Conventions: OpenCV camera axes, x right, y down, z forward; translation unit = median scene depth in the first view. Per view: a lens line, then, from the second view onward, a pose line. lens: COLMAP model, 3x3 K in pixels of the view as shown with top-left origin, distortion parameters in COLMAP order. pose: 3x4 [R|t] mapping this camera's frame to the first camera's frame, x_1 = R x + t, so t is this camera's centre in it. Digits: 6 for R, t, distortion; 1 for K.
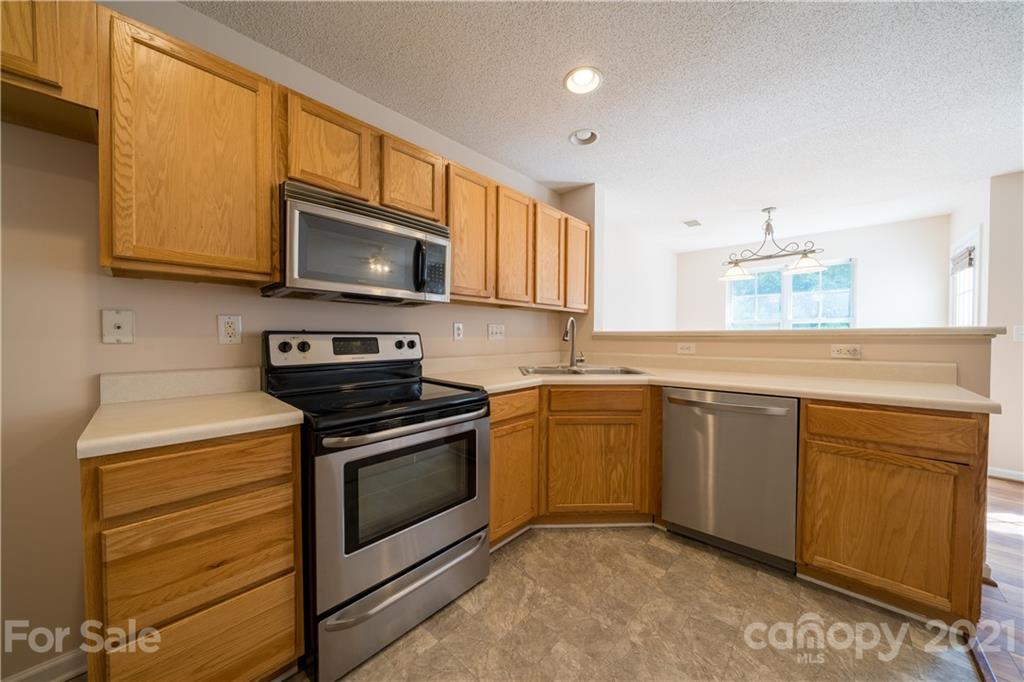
lens RADIAL K [[348.4, 0, 517.9], [0, 348.4, 340.7], [0, 0, 1]] dist [-0.010419, 0.000188]
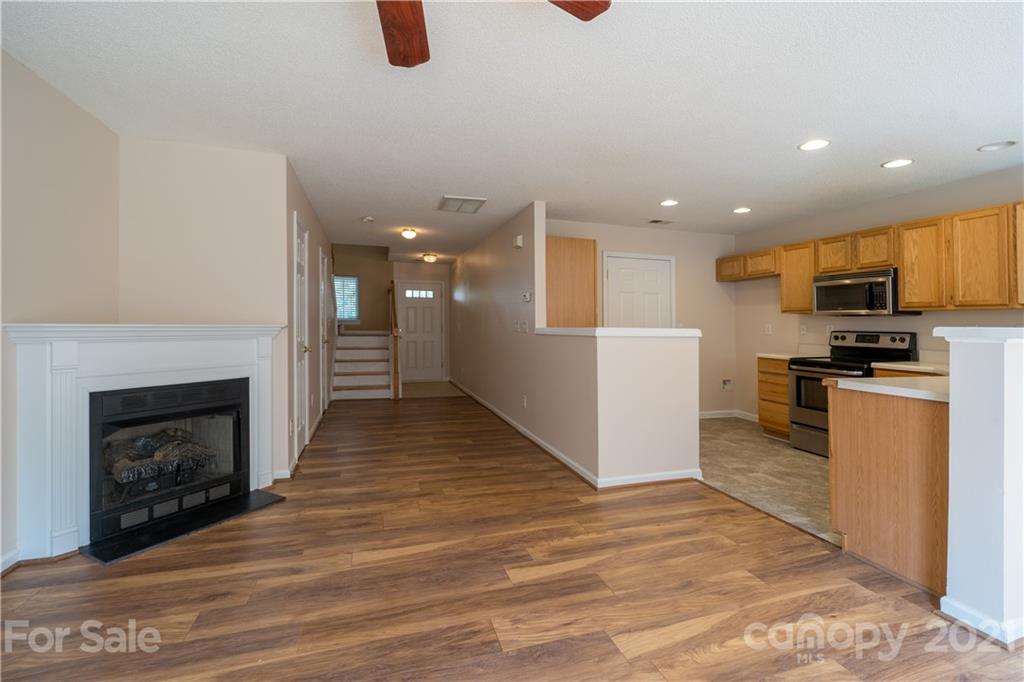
lens RADIAL K [[461.6, 0, 516.0], [0, 461.6, 310.0], [0, 0, 1]] dist [-0.001162, -0.000226]
pose [[-0.498821, -0.032690, -0.866088, 2.960234], [-0.022194, 0.999443, -0.024940, -0.041077], [0.866421, 0.006781, -0.499268, 0.632430]]
